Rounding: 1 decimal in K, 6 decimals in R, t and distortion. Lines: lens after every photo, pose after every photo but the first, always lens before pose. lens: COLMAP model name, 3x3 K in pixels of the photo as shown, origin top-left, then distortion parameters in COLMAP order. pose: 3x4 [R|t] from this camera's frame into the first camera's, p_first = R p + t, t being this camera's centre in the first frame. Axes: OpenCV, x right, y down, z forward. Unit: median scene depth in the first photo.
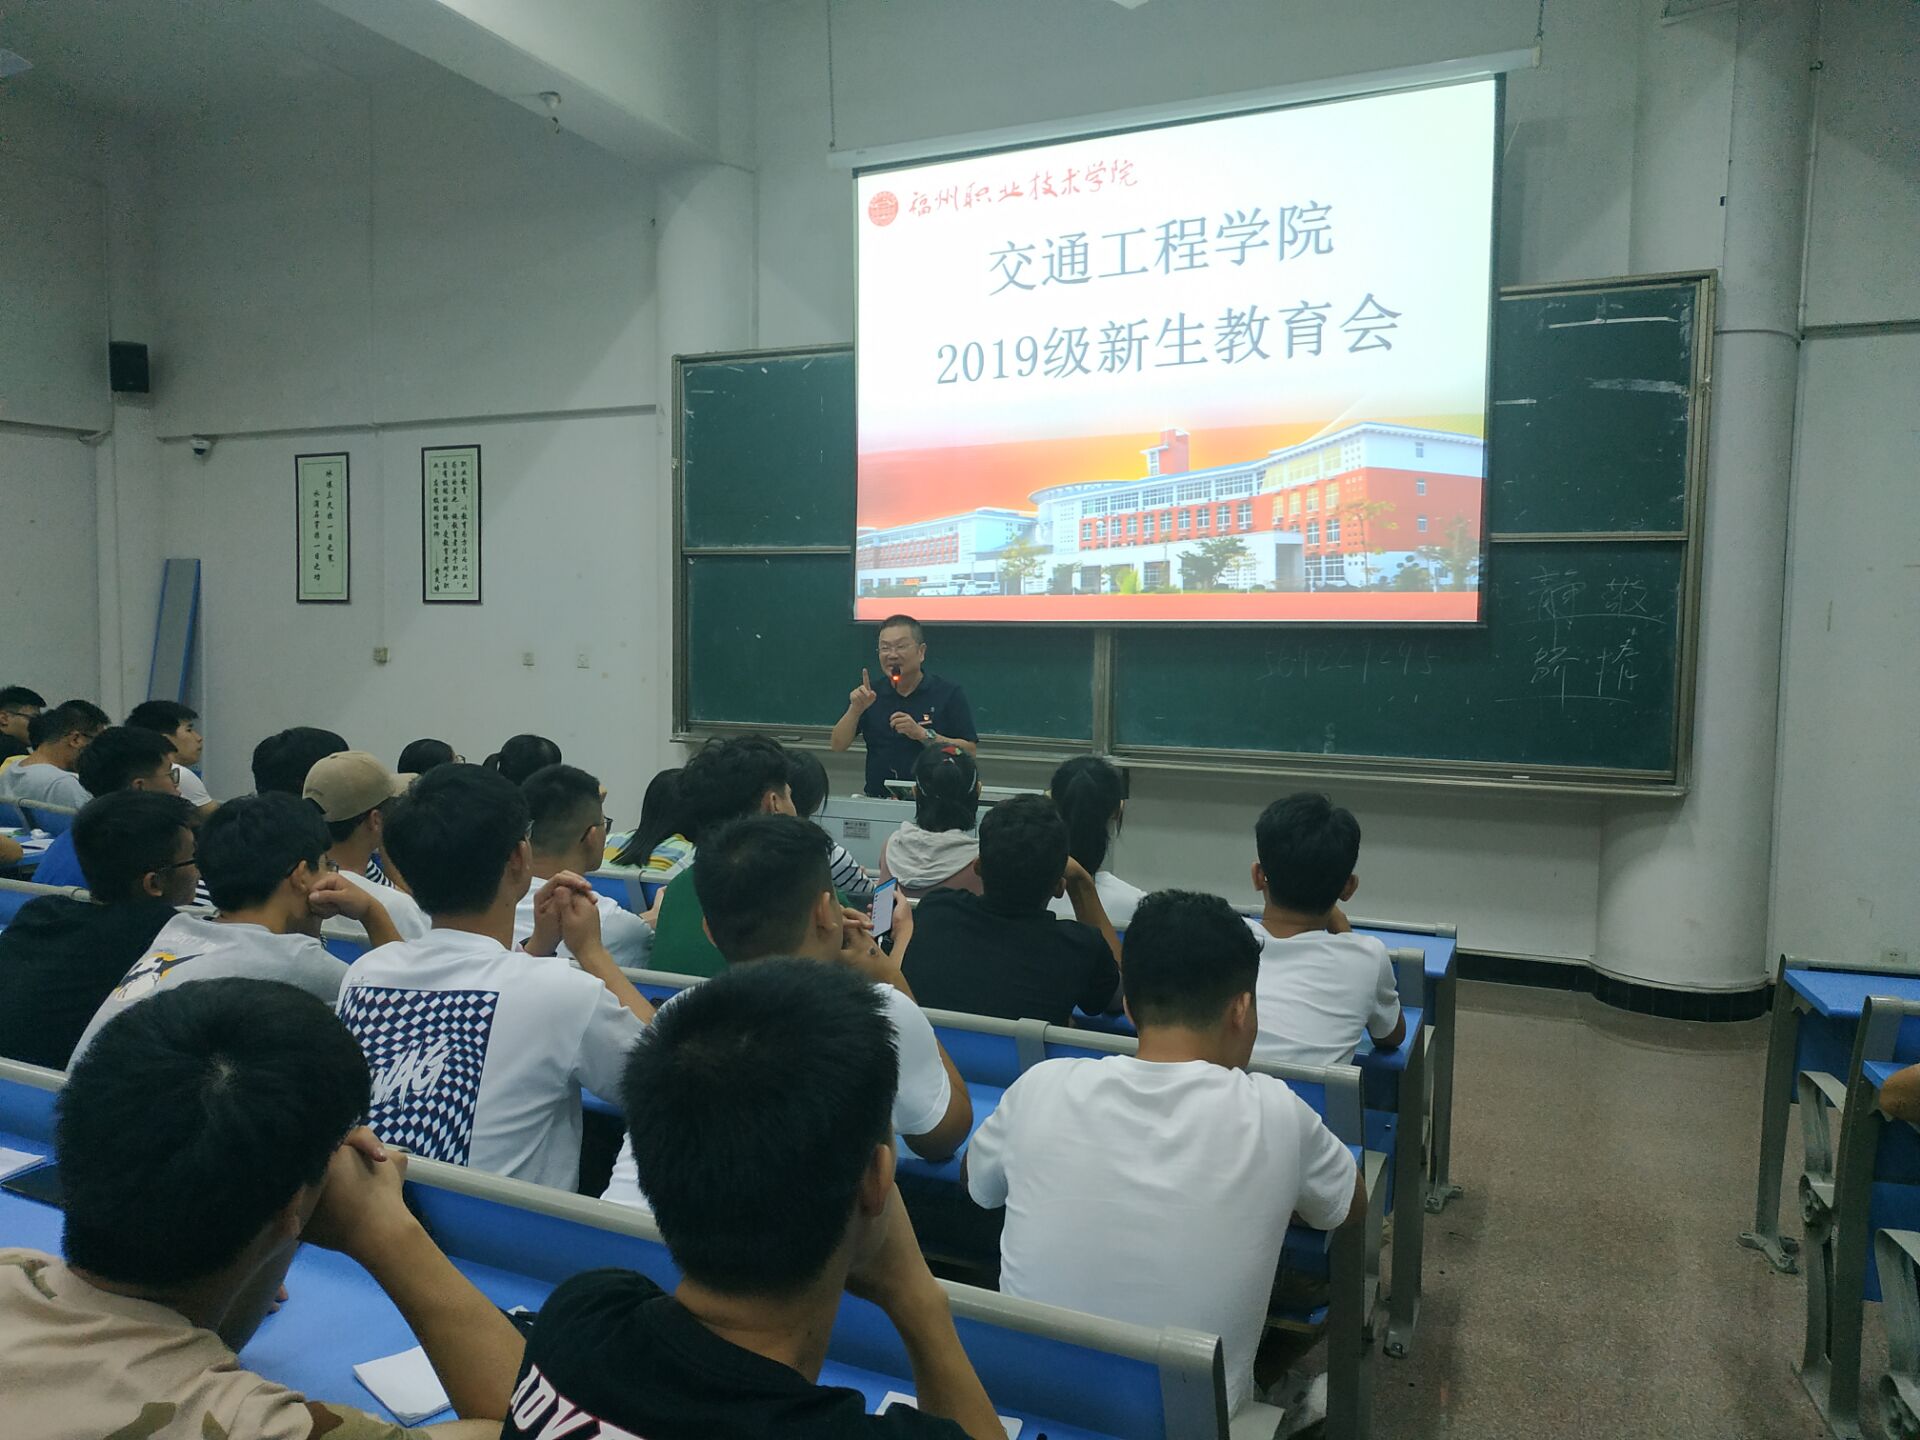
lens RADIAL K [[1605.4, 0, 832.7], [0, 1605.4, 692.6], [0, 0, 1]] dist [0.023817, -0.034691]
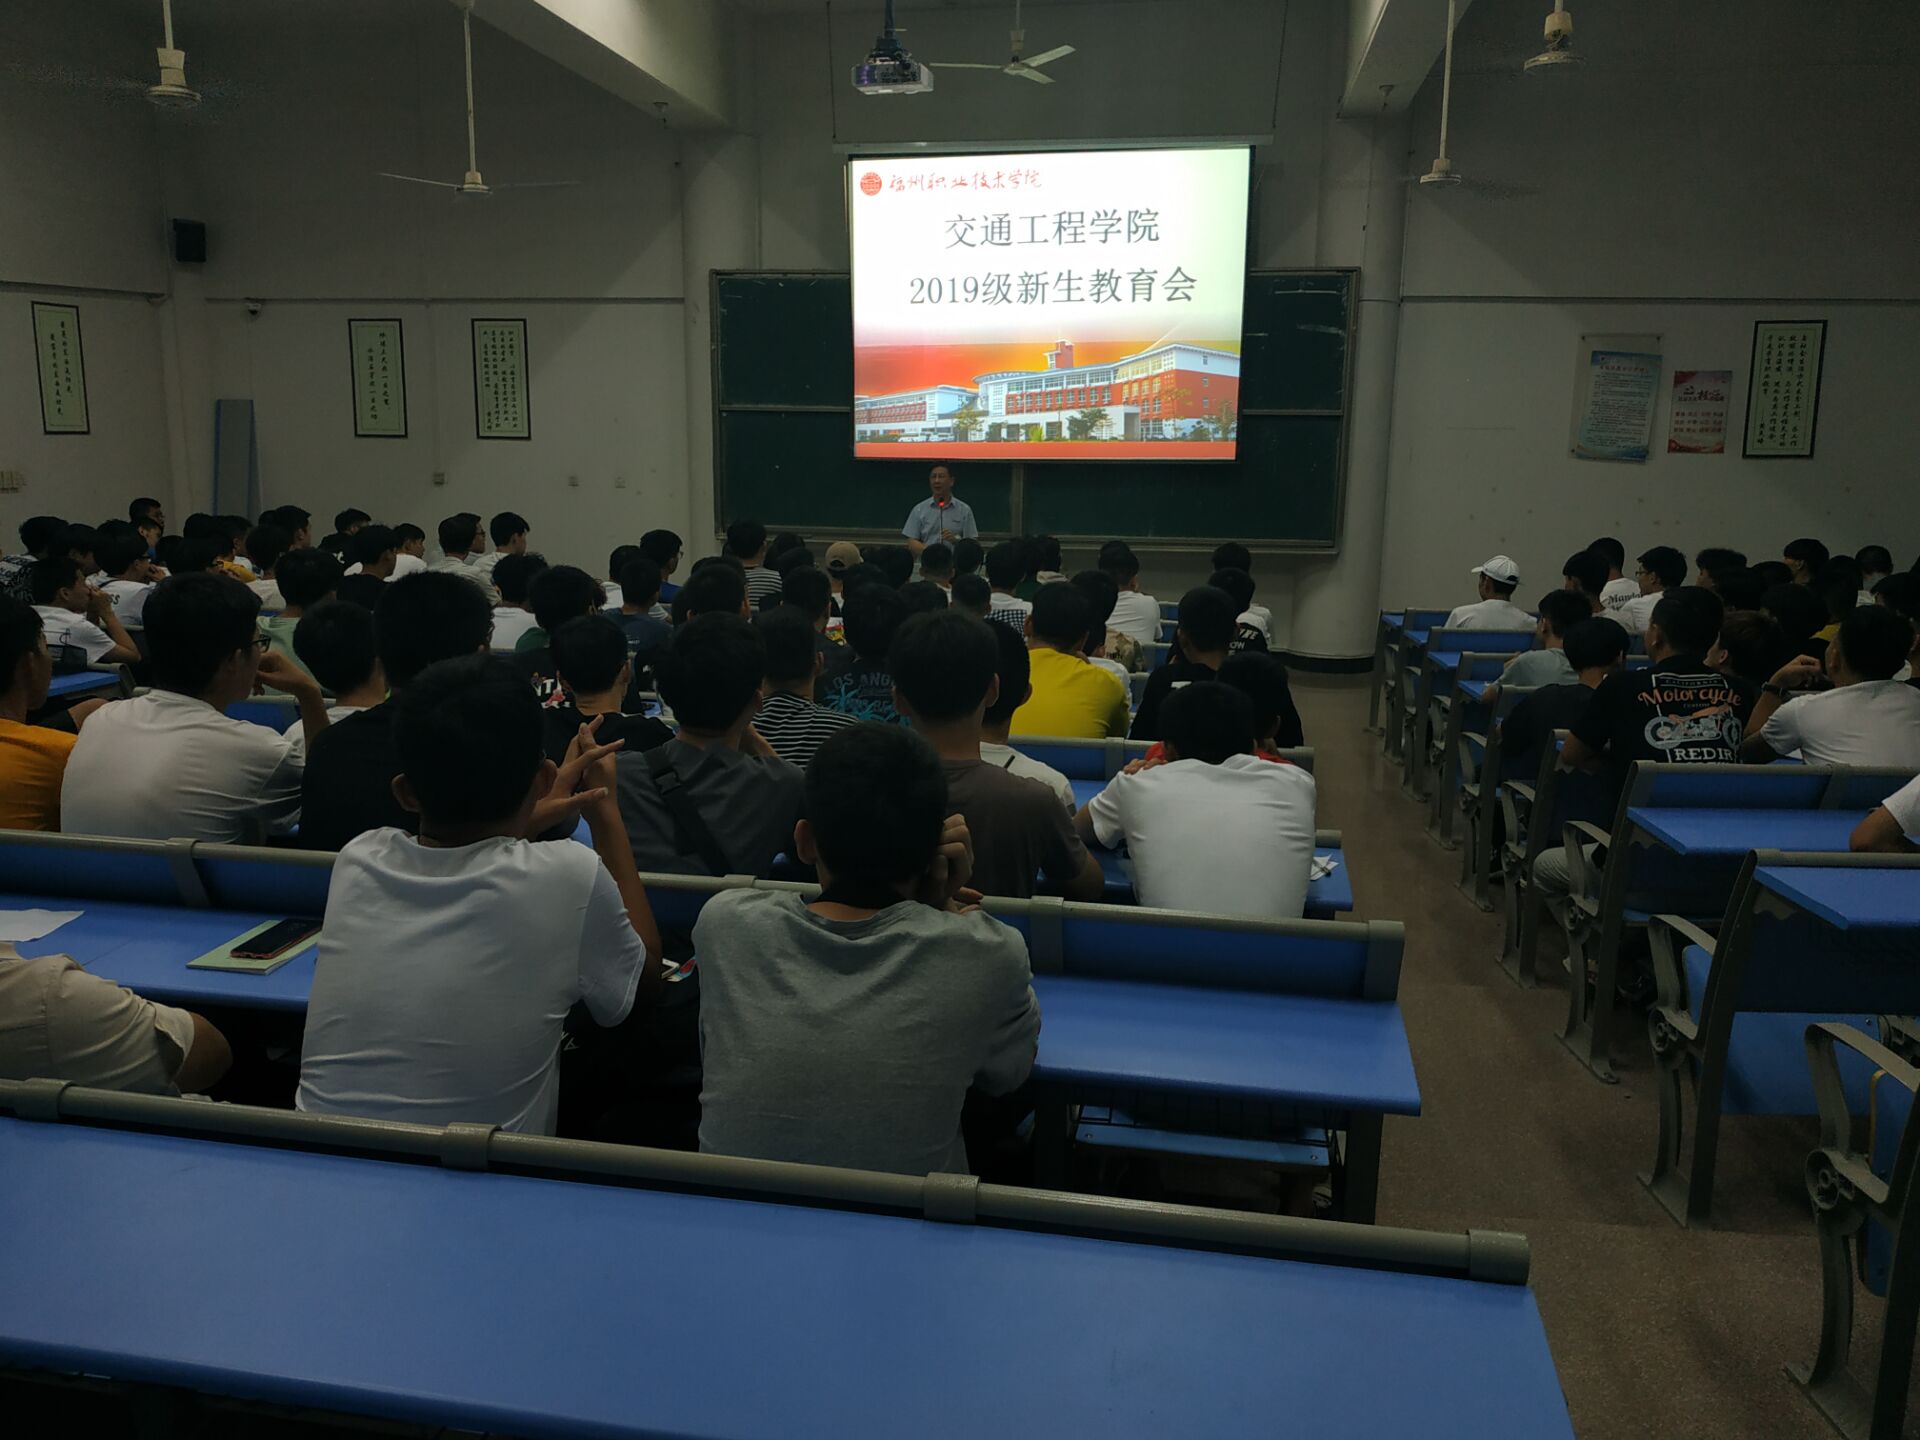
lens RADIAL K [[1605.4, 0, 965.5], [0, 1605.4, 708.6], [0, 0, 1]] dist [0.023817, -0.034691]
pose [[0.962263, -0.048167, 0.267824, -0.330885], [0.012213, 0.990862, 0.134325, -0.011824], [-0.271847, -0.125985, 0.954058, -0.571651]]
